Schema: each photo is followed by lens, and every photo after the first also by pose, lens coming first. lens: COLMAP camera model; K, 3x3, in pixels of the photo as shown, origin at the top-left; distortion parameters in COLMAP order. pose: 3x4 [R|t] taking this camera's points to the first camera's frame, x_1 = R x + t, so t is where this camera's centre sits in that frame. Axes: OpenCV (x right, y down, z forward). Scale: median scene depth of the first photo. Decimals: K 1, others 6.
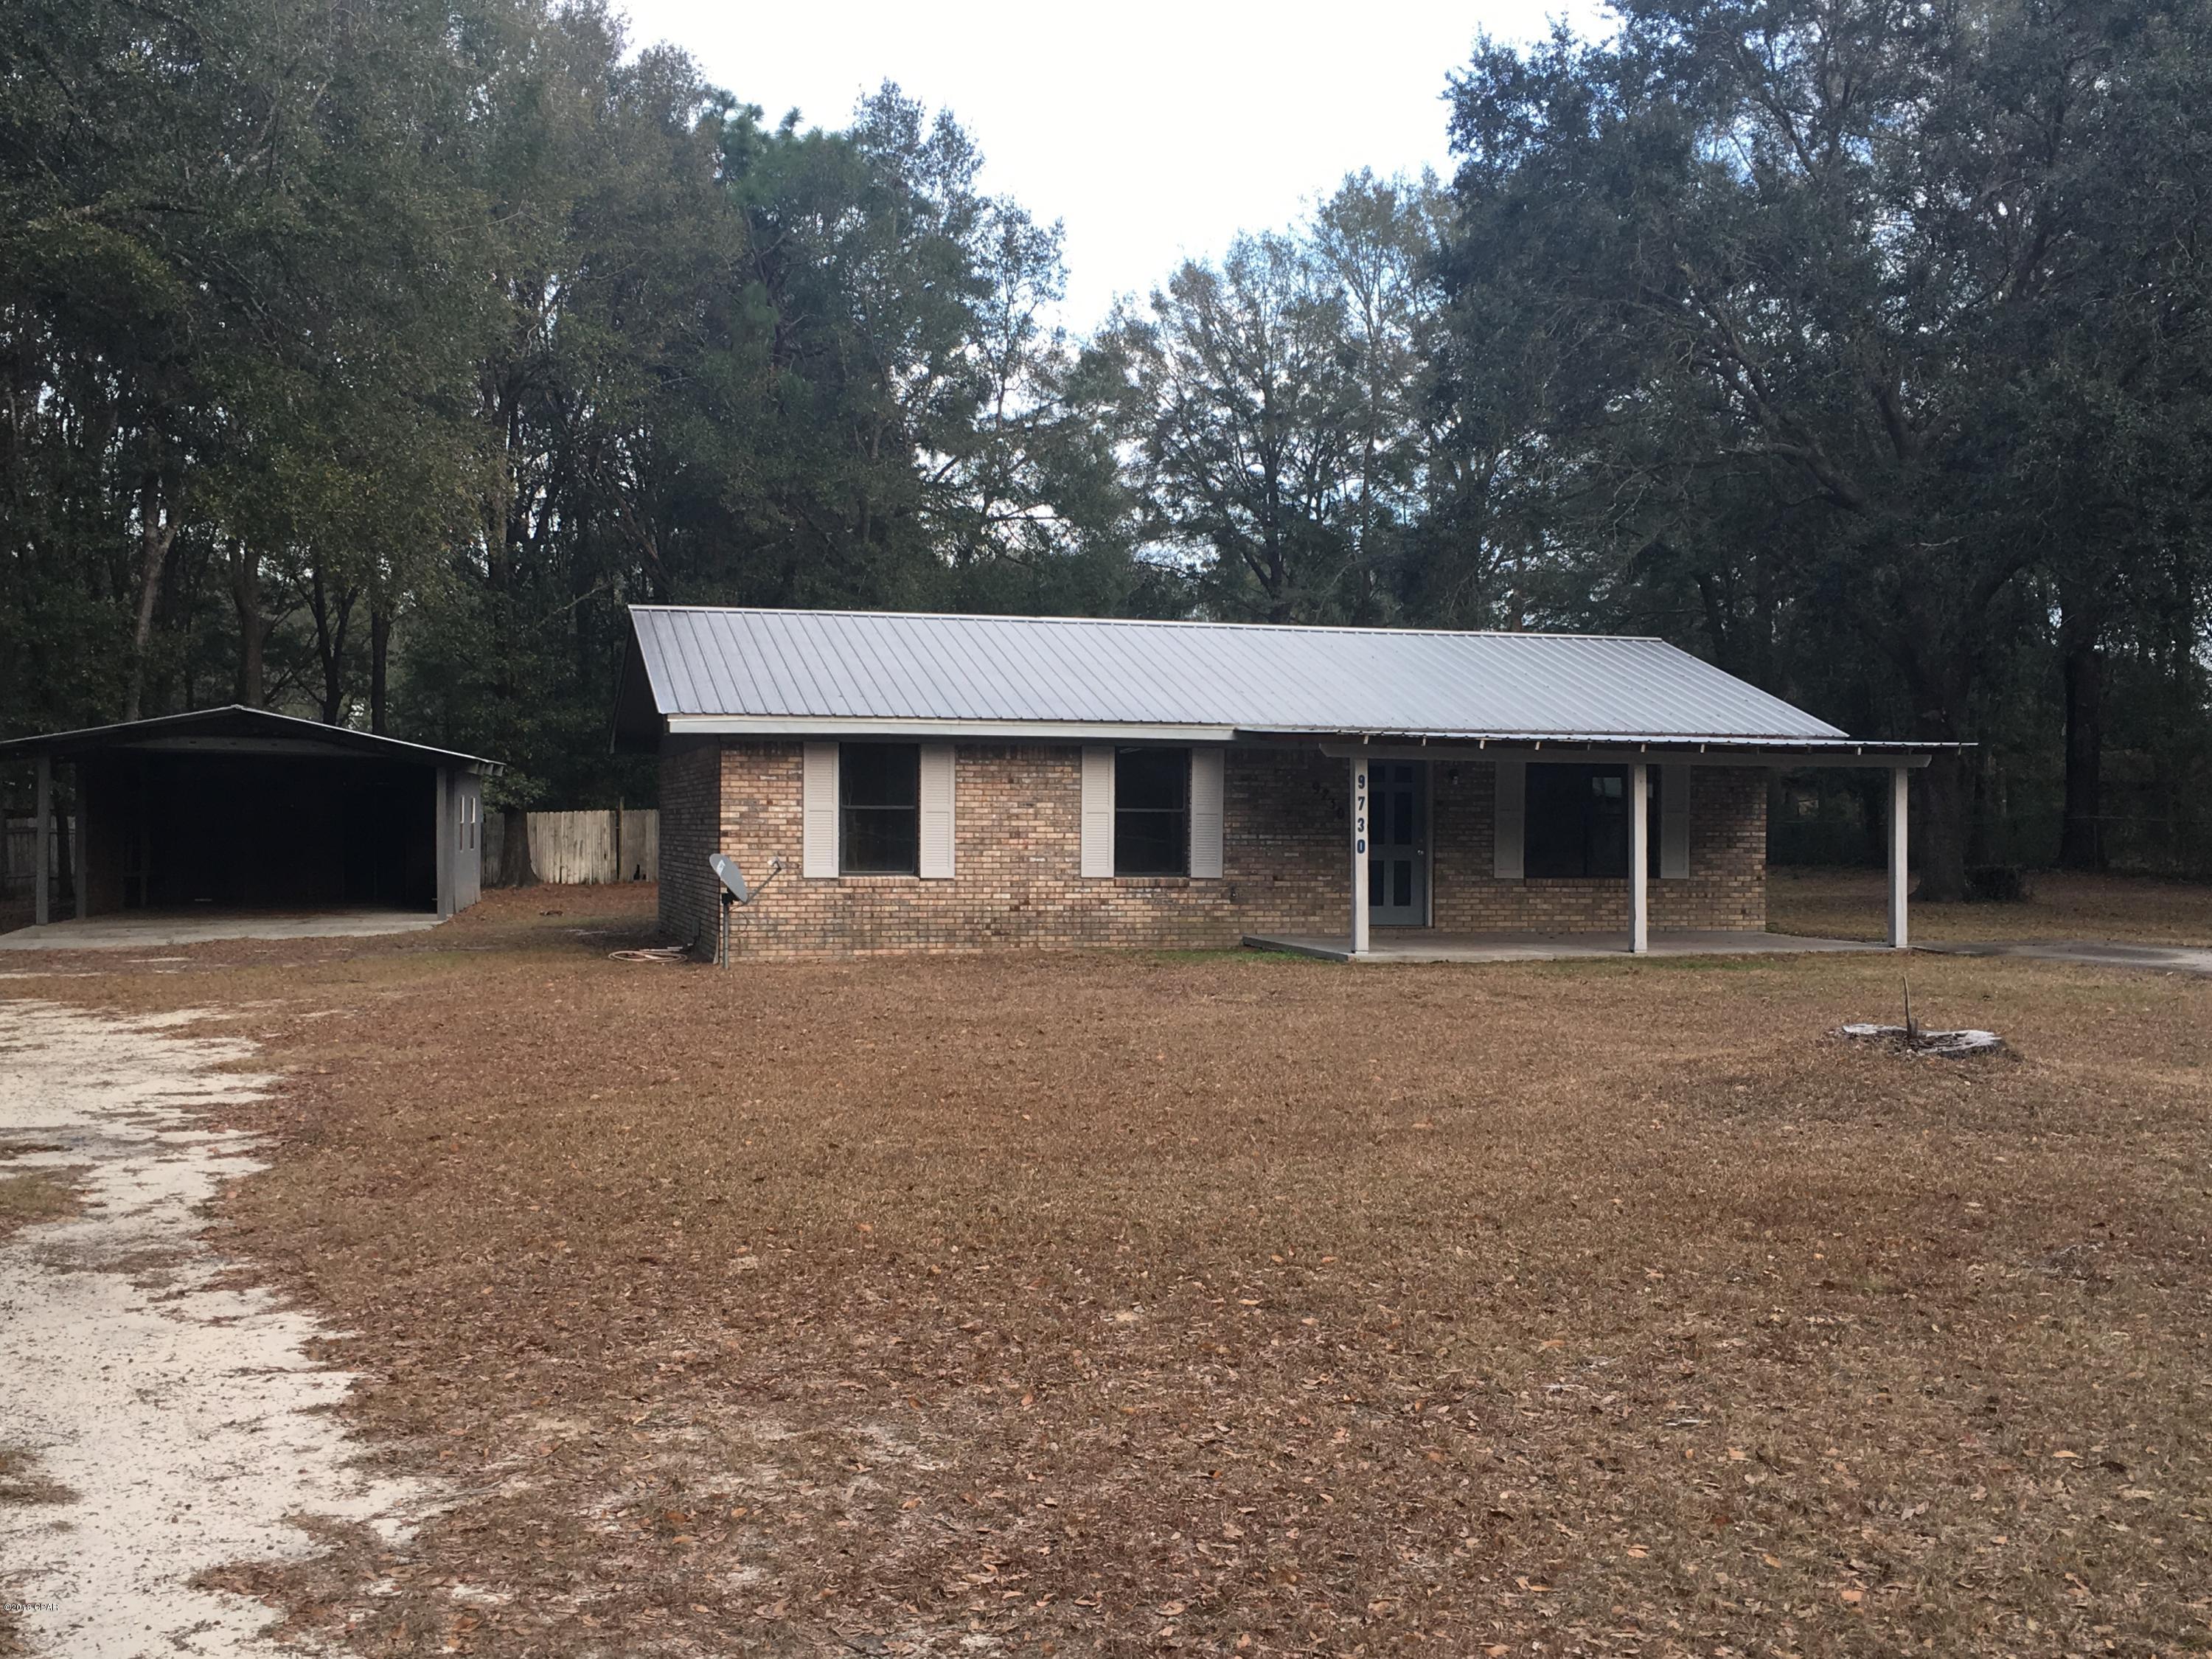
lens RADIAL K [[2316.1, 0, 1105.7], [0, 2316.1, 829.9], [0, 0, 1]] dist [-0.000415, 0.000000]
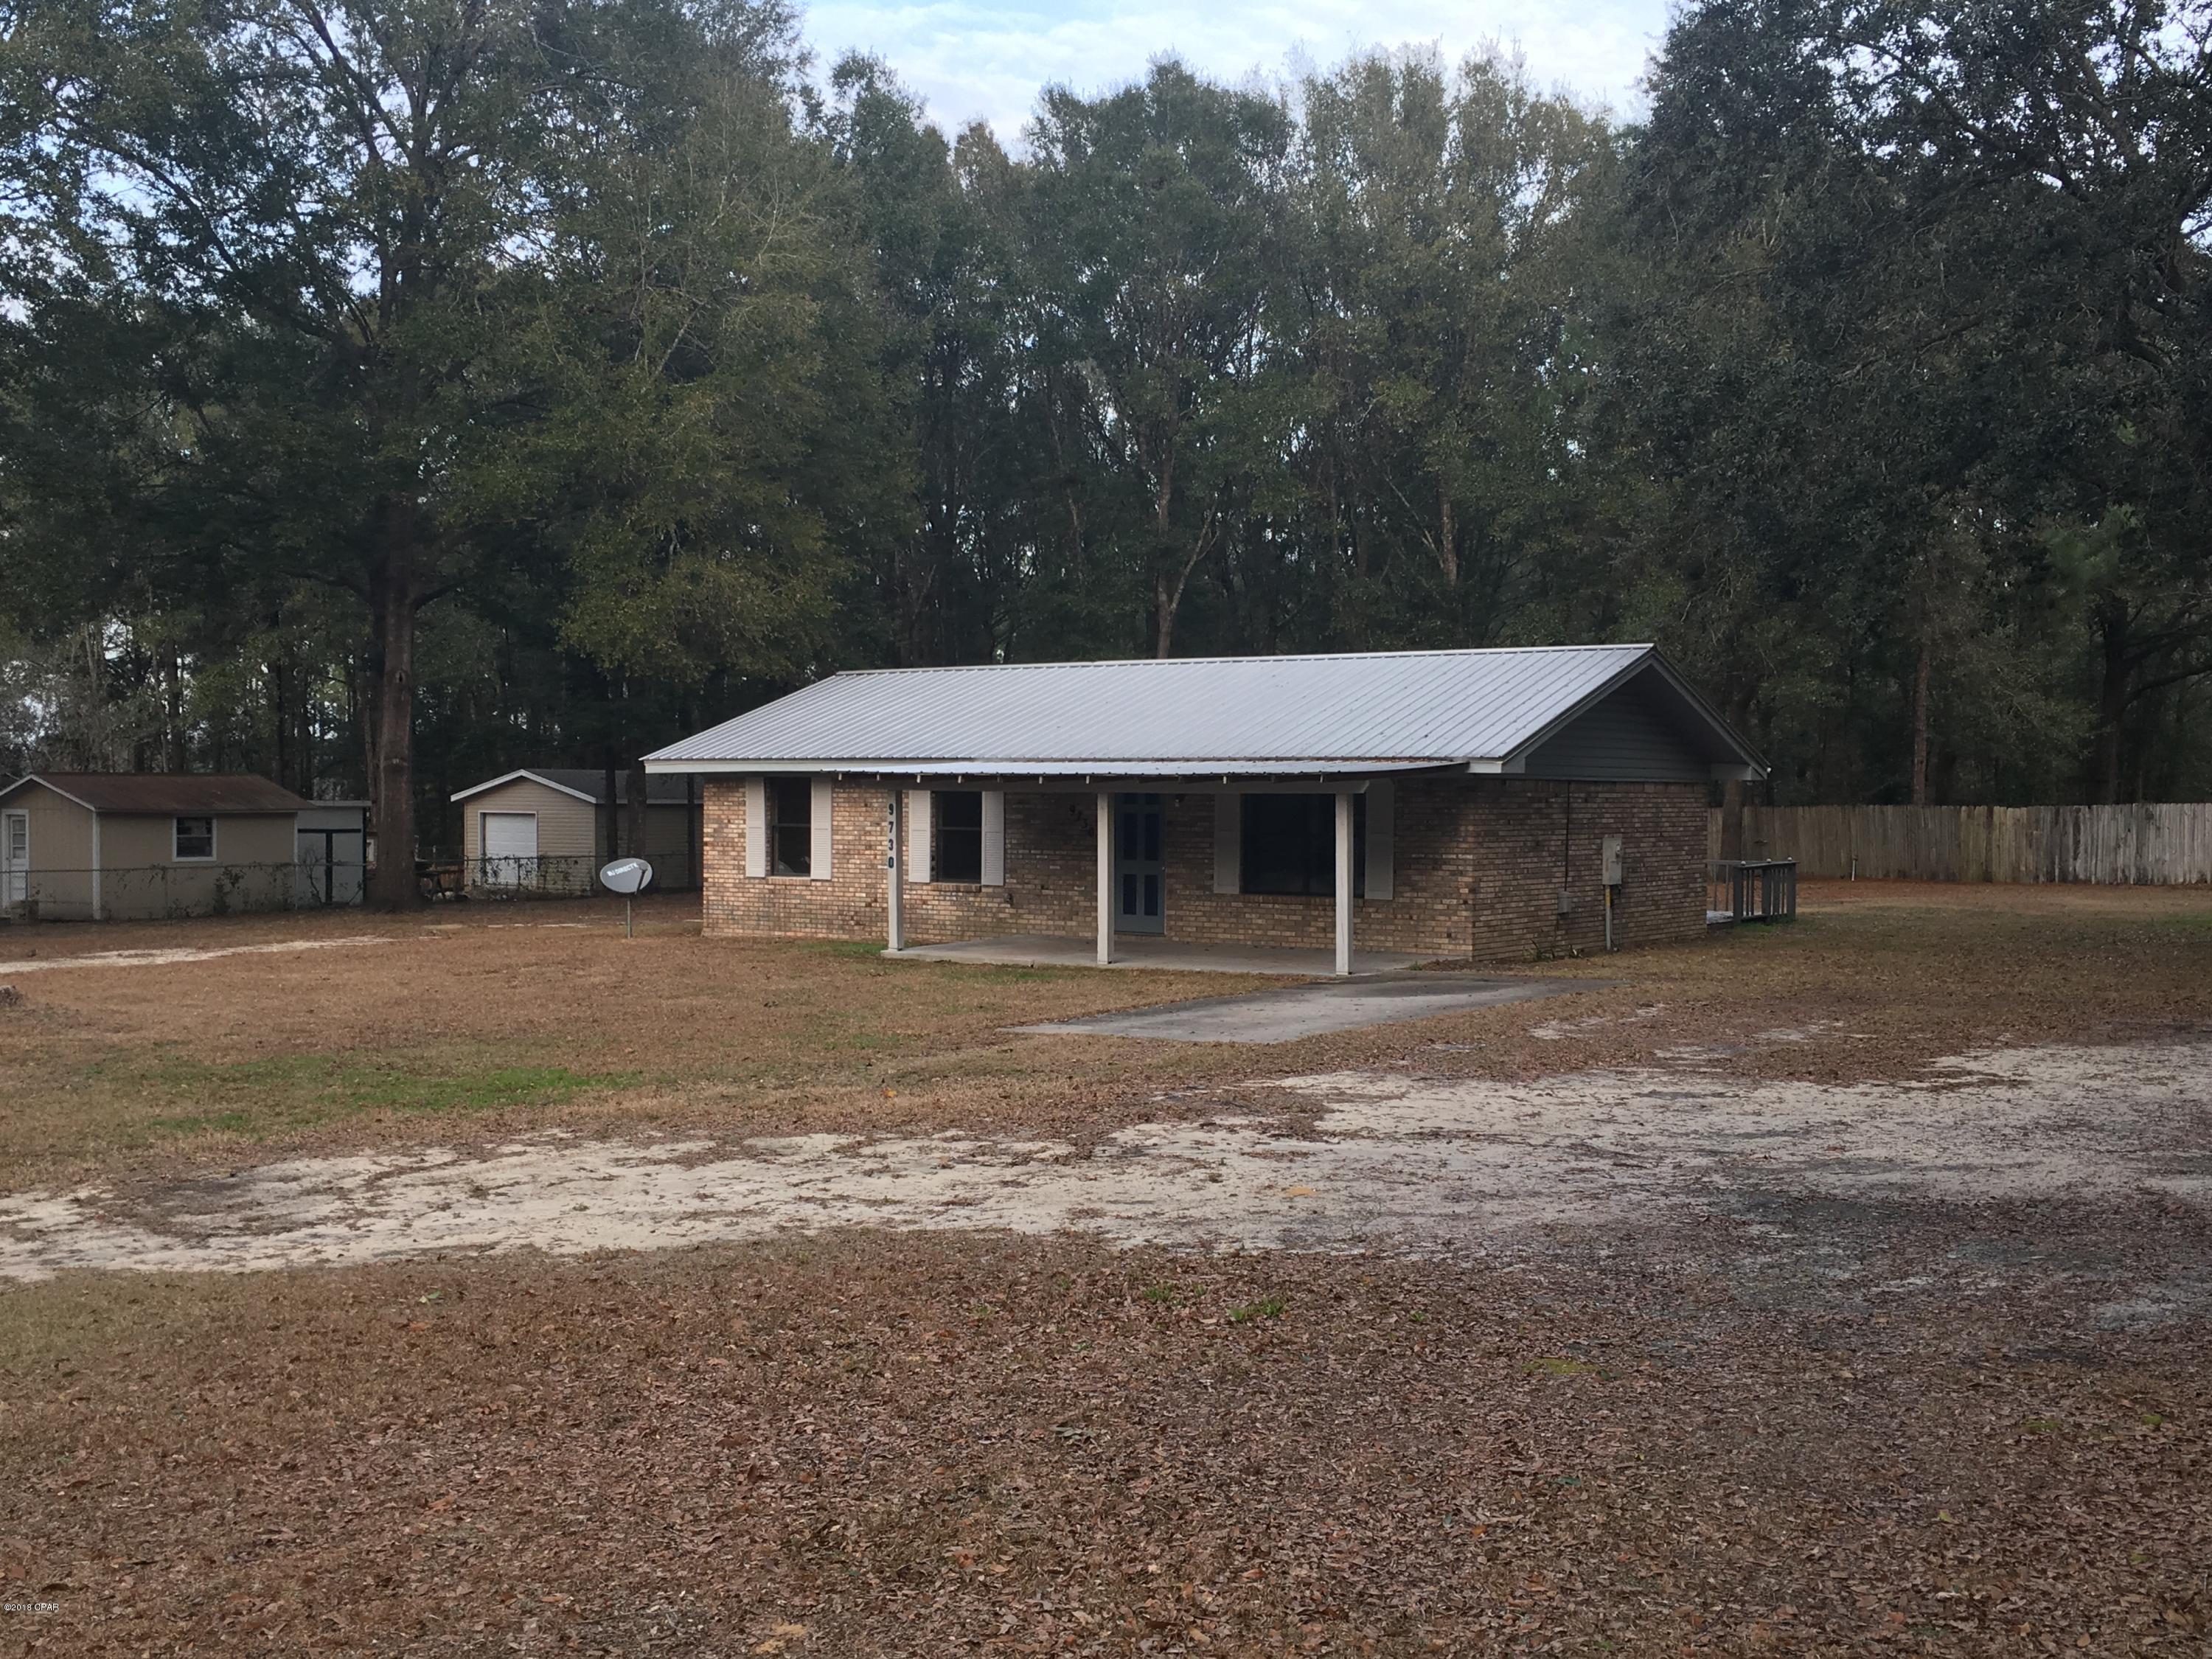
lens RADIAL K [[2316.1, 0, 1105.4], [0, 2316.1, 826.9], [0, 0, 1]] dist [-0.000415, 0.000000]
pose [[0.630850, 0.008835, -0.775854, 1.026017], [-0.001838, 0.999949, 0.009892, -0.021798], [0.775902, -0.004814, 0.630835, 0.291938]]
